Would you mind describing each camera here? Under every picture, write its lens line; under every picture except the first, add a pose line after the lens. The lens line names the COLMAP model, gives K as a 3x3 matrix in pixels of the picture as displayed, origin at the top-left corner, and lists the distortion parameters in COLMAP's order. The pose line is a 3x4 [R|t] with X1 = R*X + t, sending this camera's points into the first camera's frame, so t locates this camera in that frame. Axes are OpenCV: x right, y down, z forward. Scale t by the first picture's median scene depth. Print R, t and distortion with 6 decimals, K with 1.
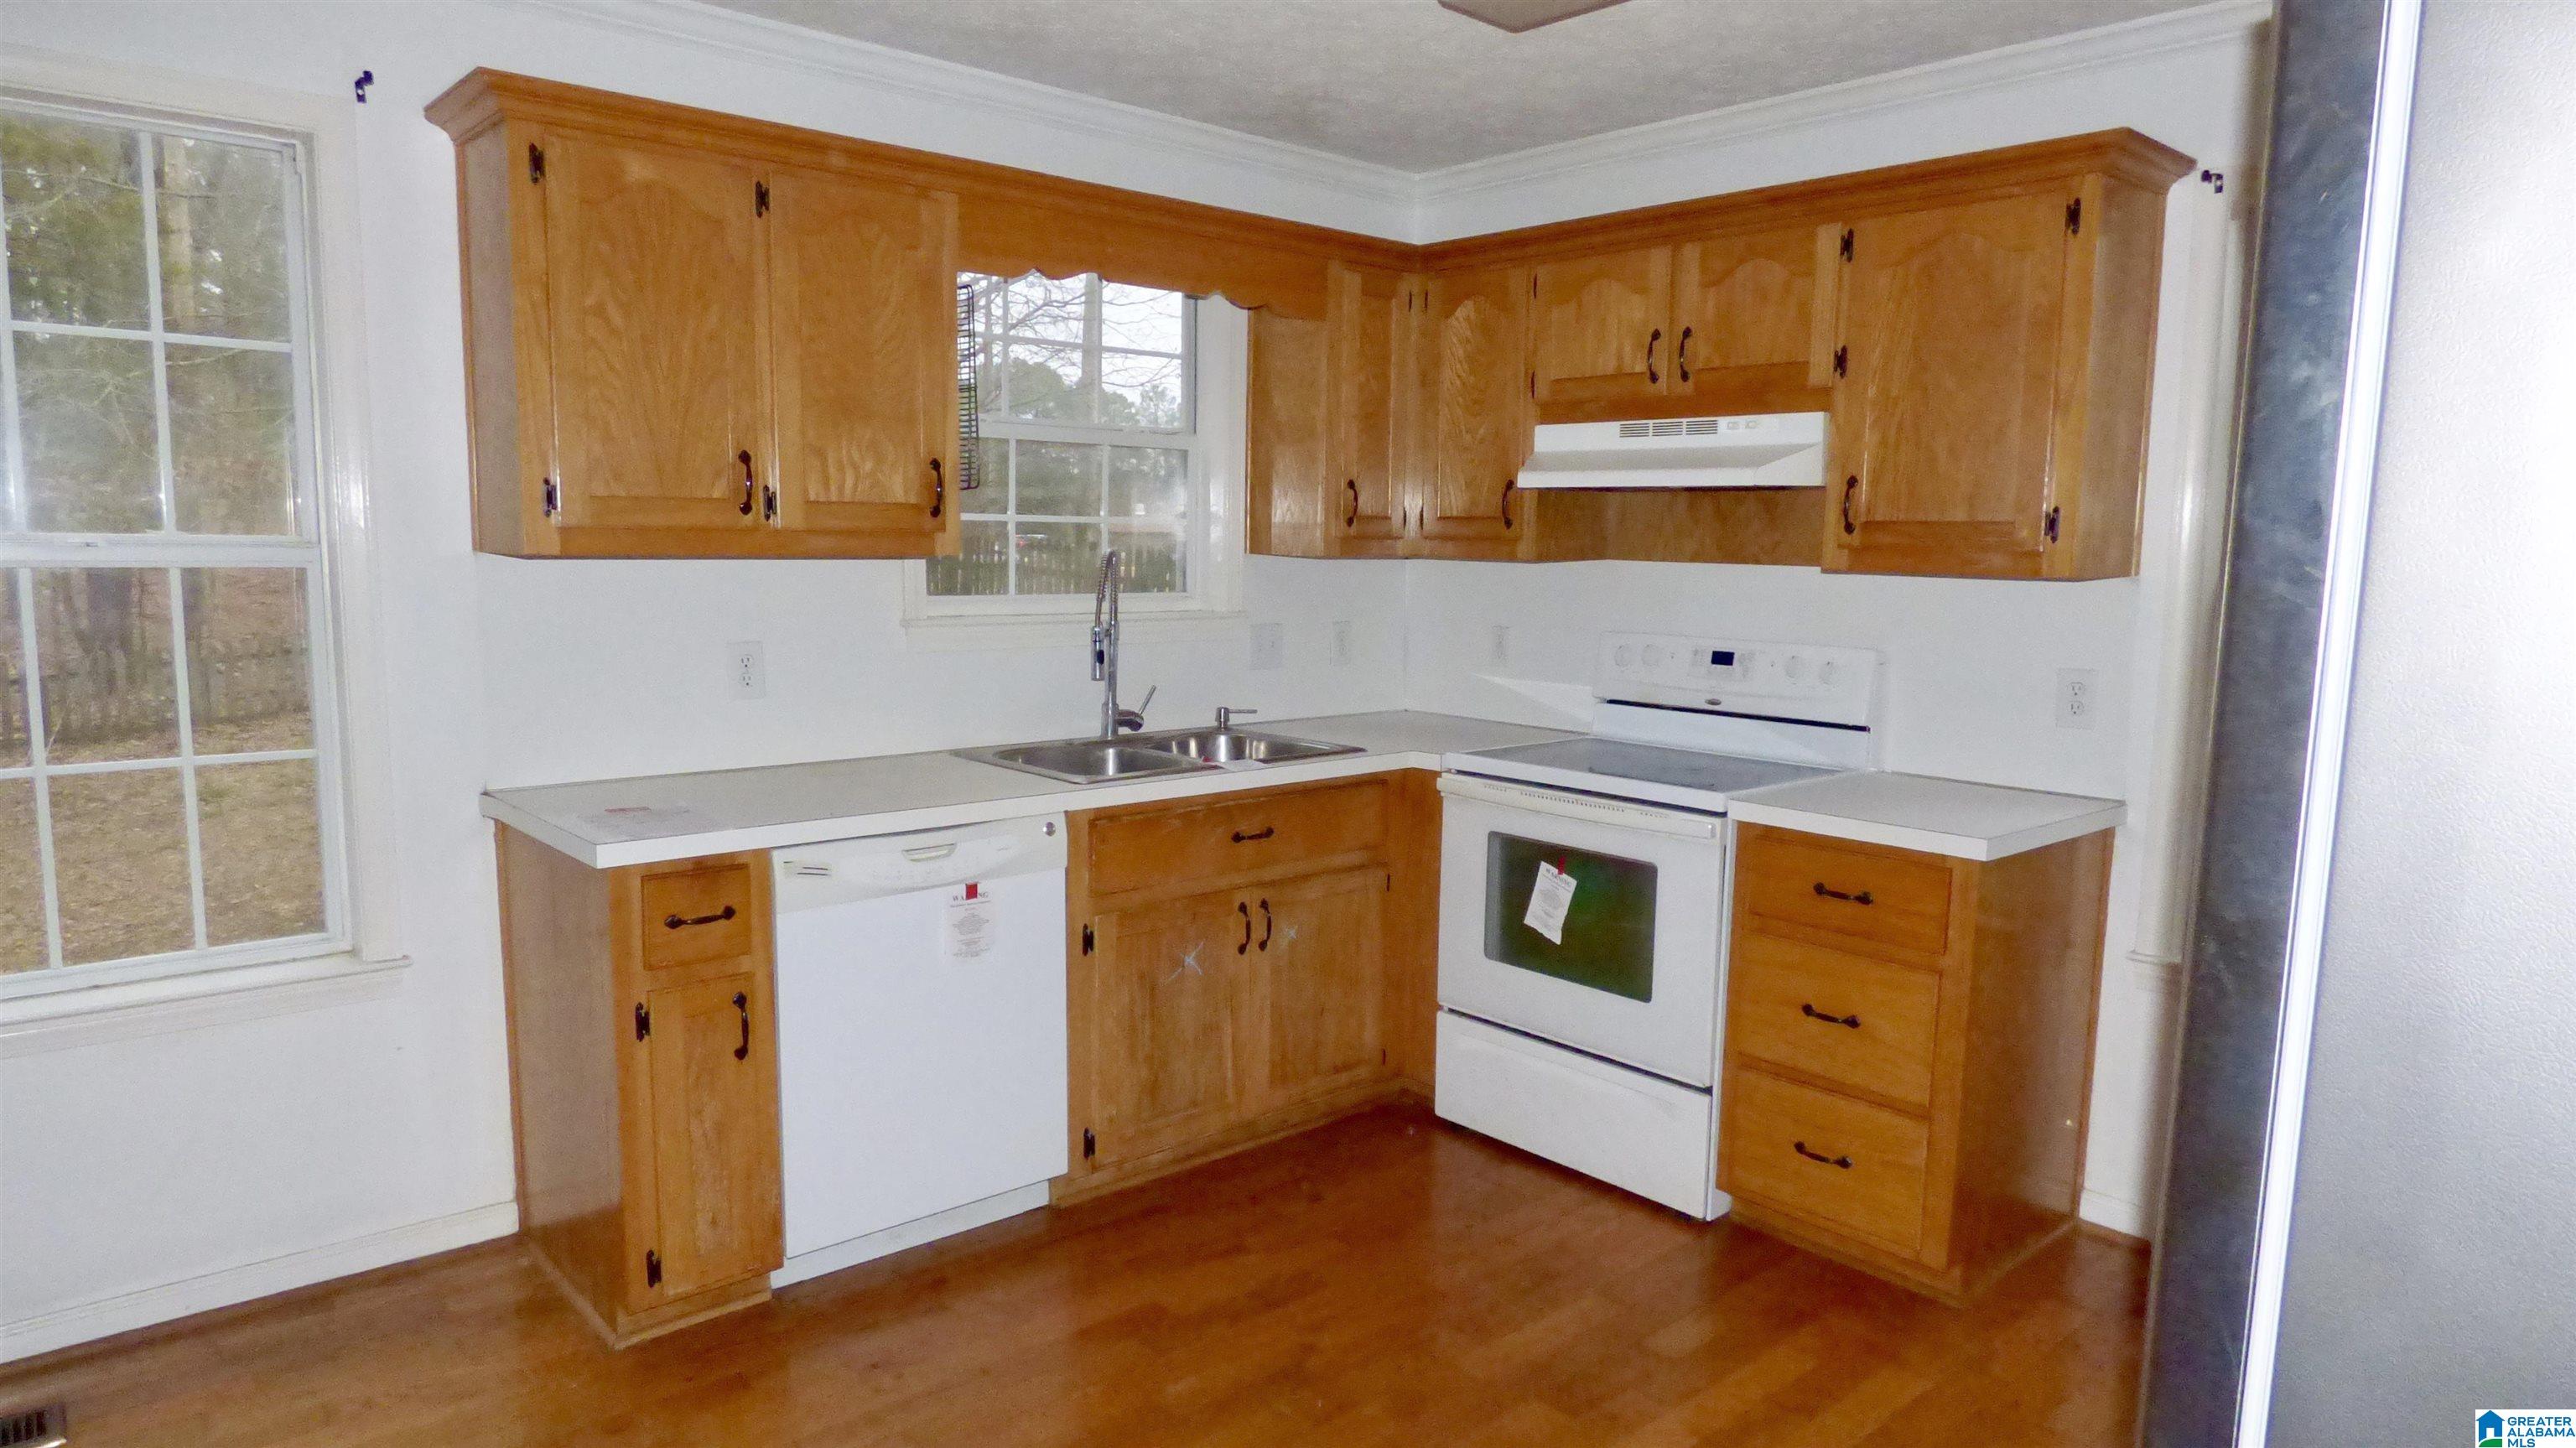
lens RADIAL K [[1547.0, 0, 1304.6], [0, 1547.0, 726.2], [0, 0, 1]] dist [-0.009858, -0.004363]
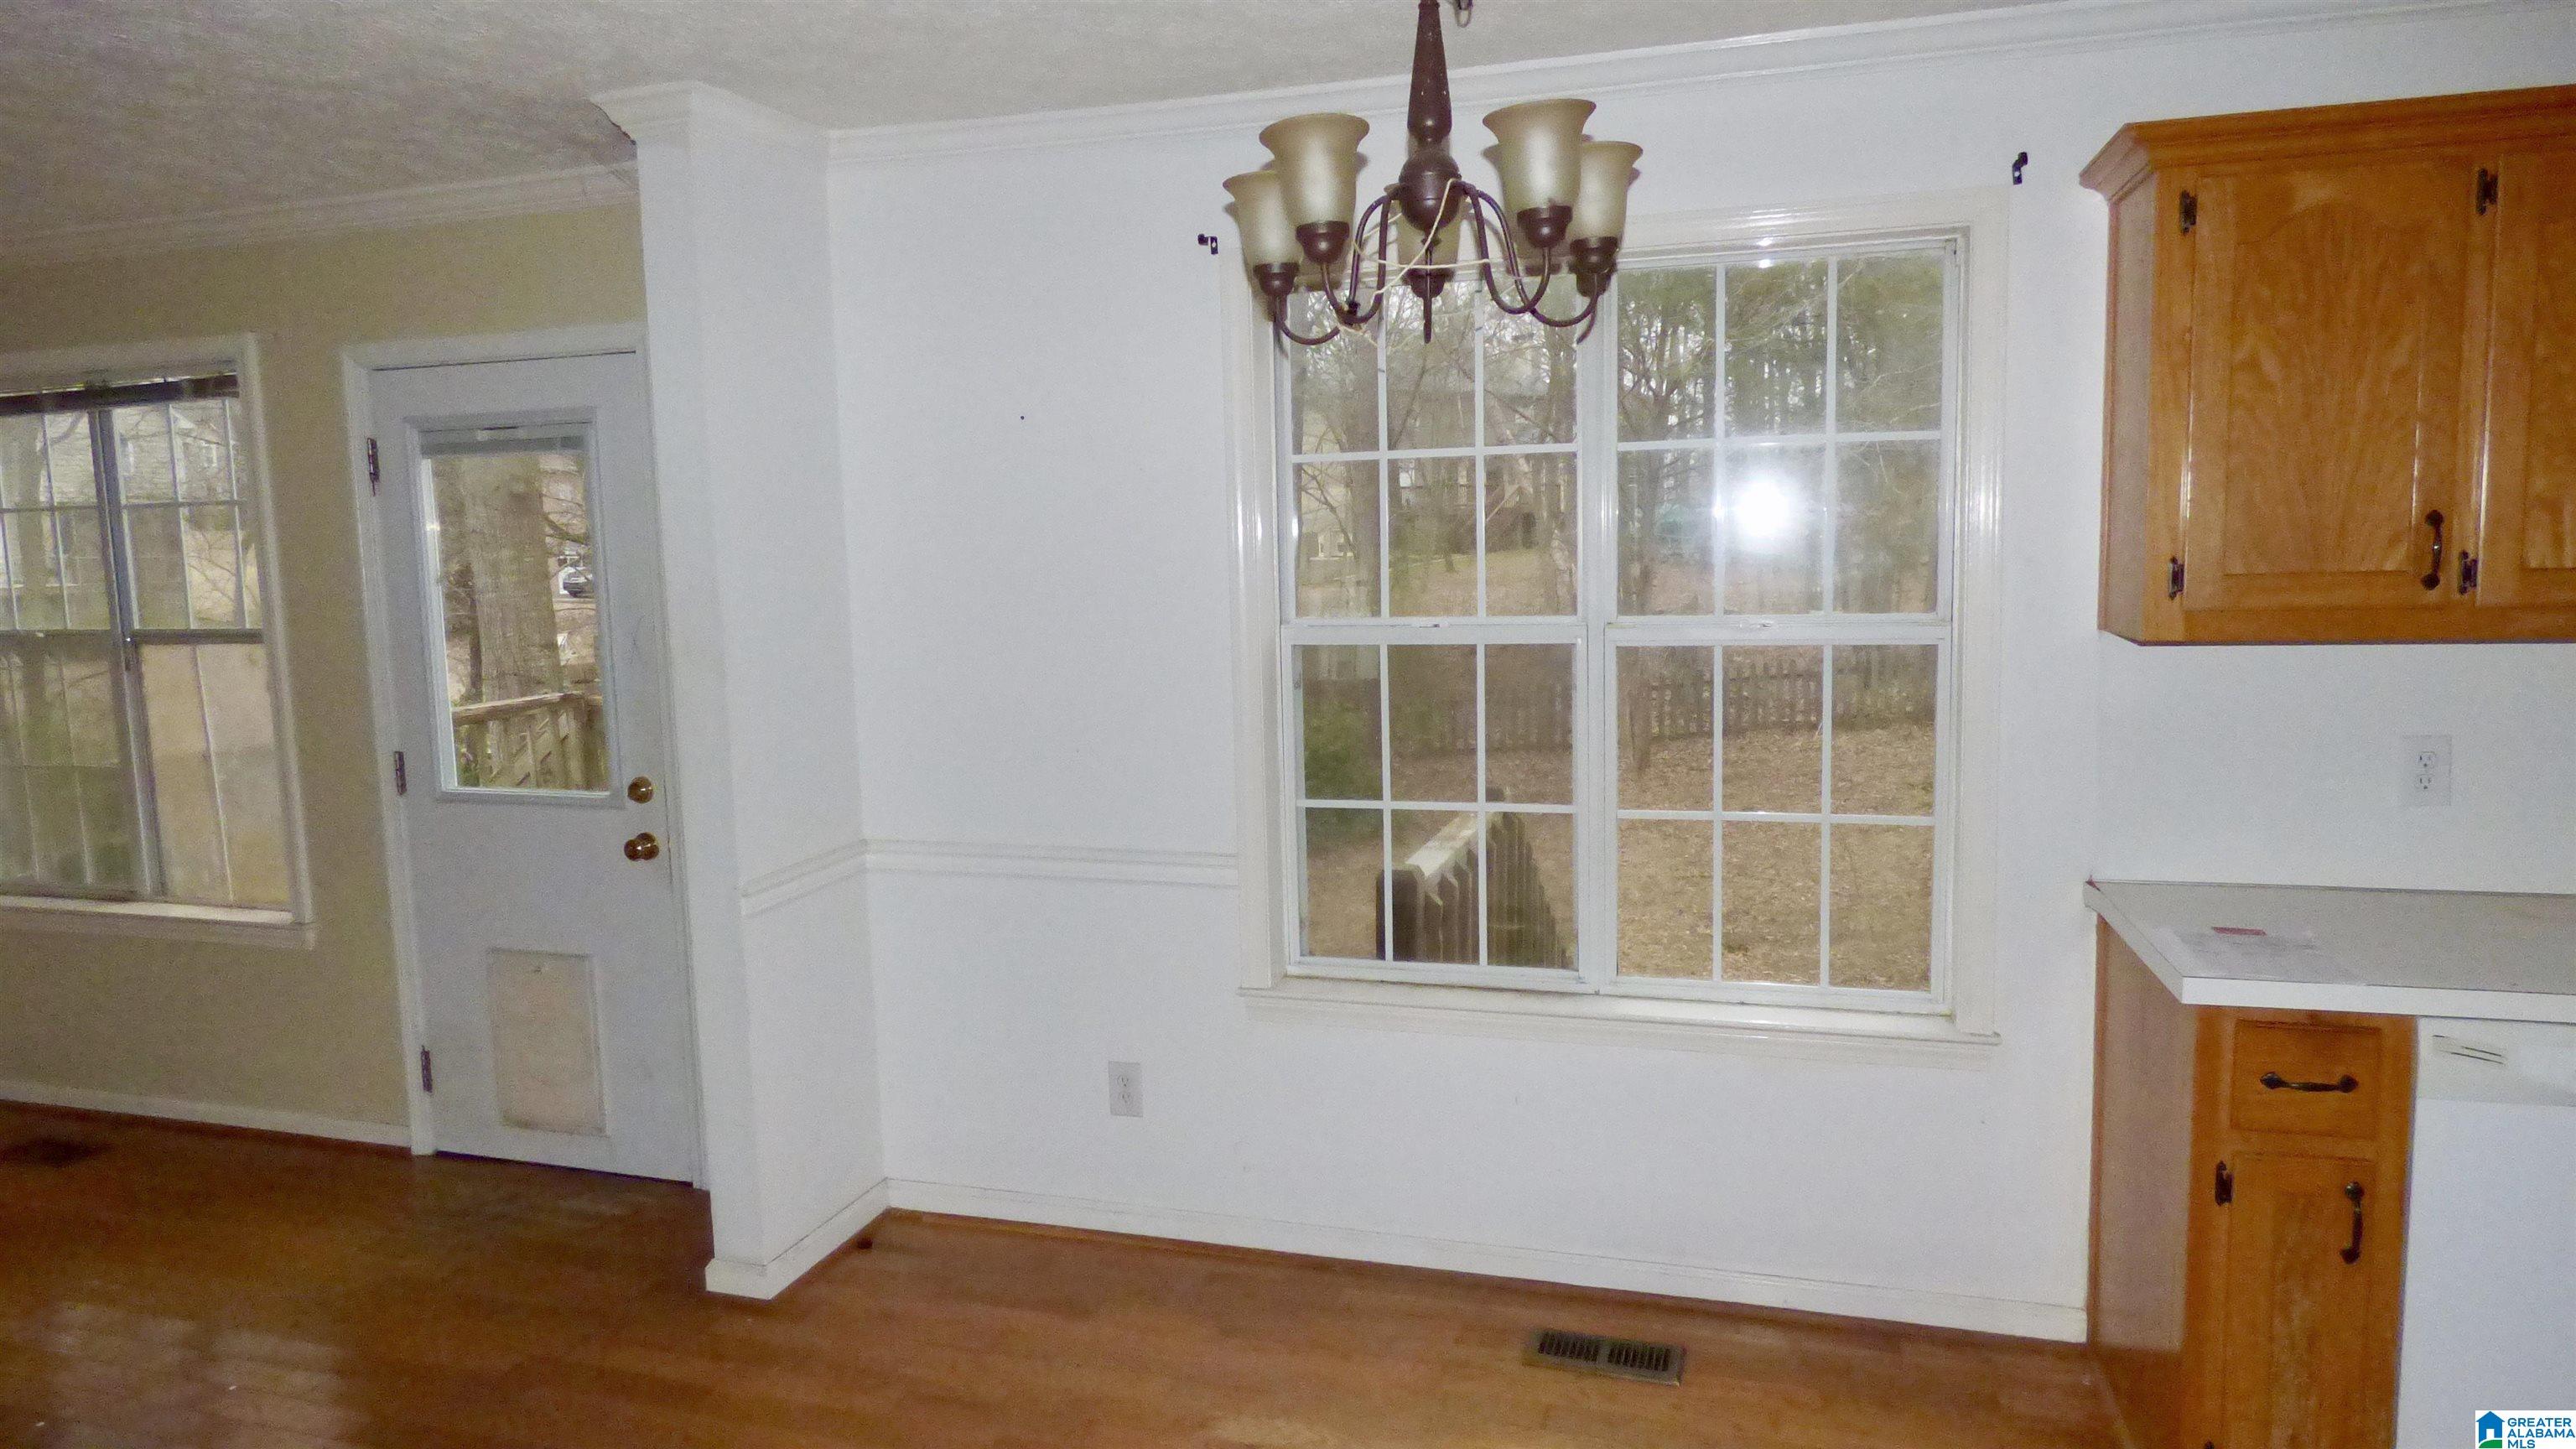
lens RADIAL K [[1547.0, 0, 1291.1], [0, 1547.0, 728.5], [0, 0, 1]] dist [-0.009858, -0.004363]
pose [[0.519077, 0.070530, -0.851812, 0.016606], [-0.069689, 0.996764, 0.040065, -0.059222], [0.851882, 0.038565, 0.522313, 0.087605]]
